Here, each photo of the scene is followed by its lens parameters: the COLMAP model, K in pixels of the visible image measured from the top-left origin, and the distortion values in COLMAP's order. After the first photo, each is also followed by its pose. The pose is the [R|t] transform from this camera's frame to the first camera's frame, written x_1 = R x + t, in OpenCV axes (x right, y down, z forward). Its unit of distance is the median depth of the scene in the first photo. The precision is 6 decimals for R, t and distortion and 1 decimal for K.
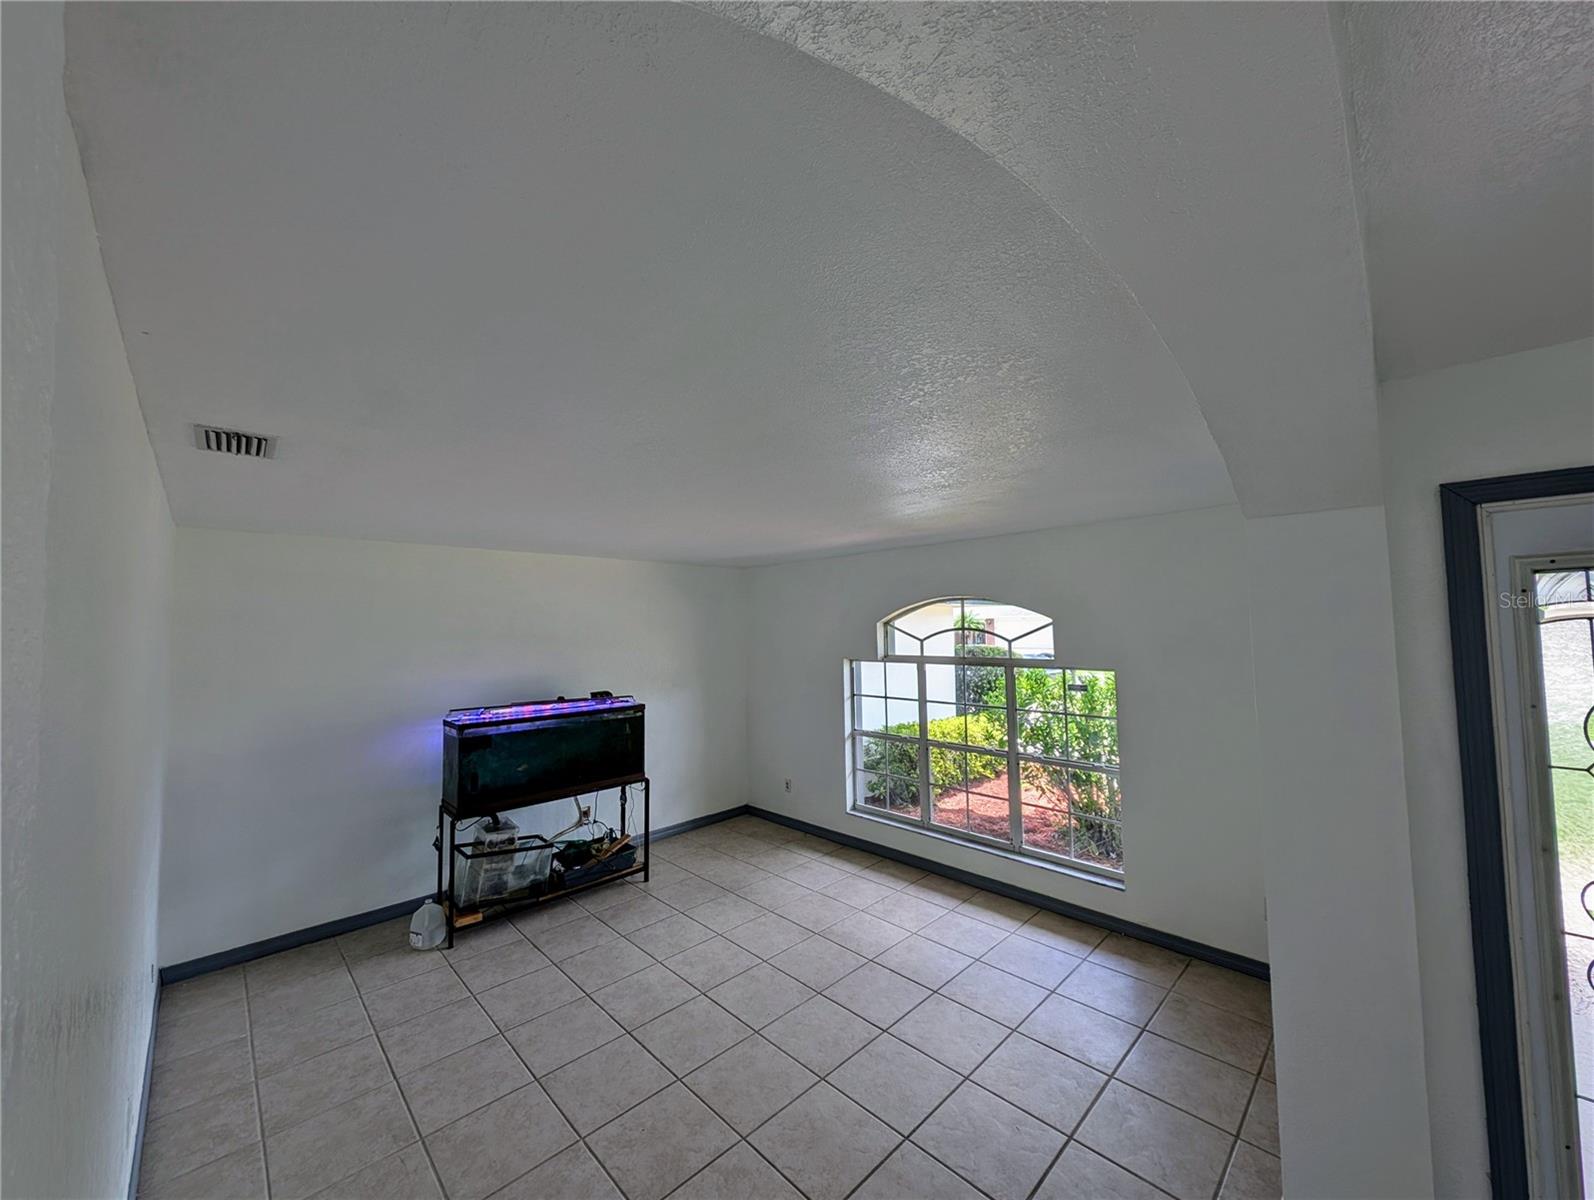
lens RADIAL K [[597.3, 0, 794.4], [0, 597.3, 596.4], [0, 0, 1]] dist [-0.001533, -0.000375]
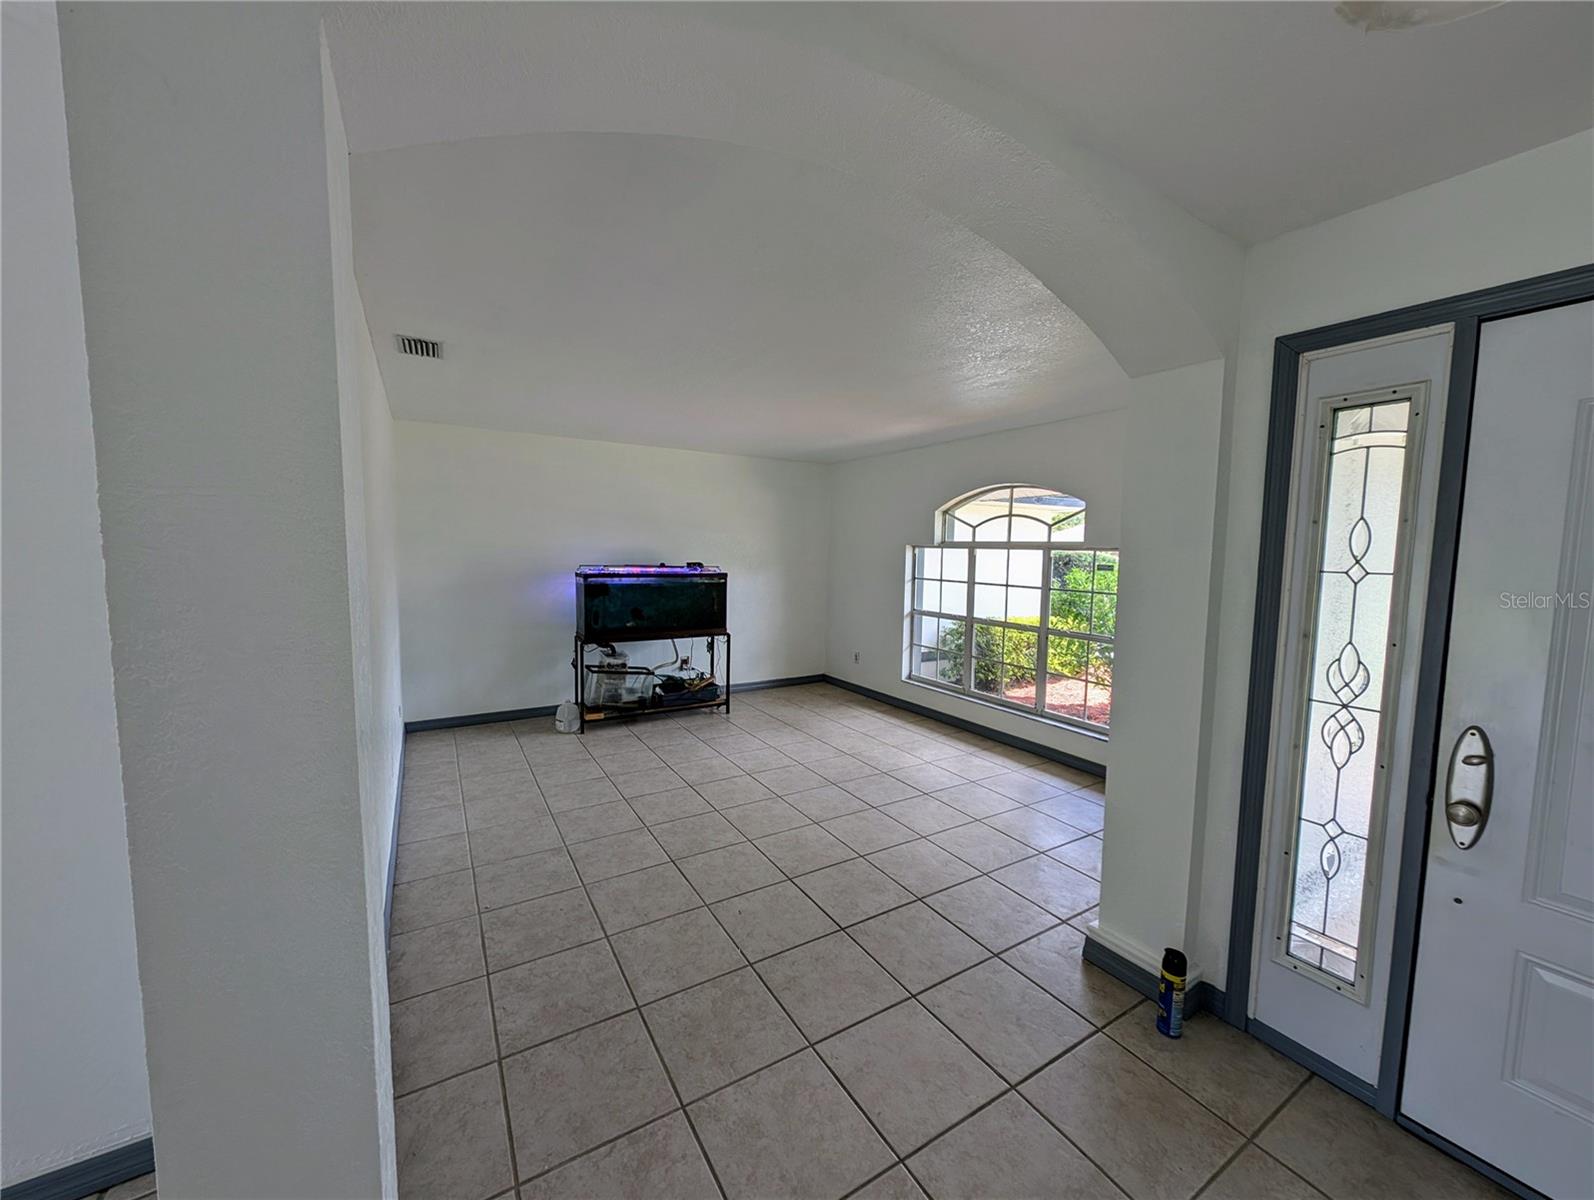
lens RADIAL K [[597.3, 0, 802.2], [0, 597.3, 598.1], [0, 0, 1]] dist [-0.001533, -0.000375]
pose [[0.975946, 0.050271, -0.212136, 0.180774], [-0.021107, 0.990268, 0.137564, 0.072769], [0.216987, -0.129778, 0.967509, -0.167112]]
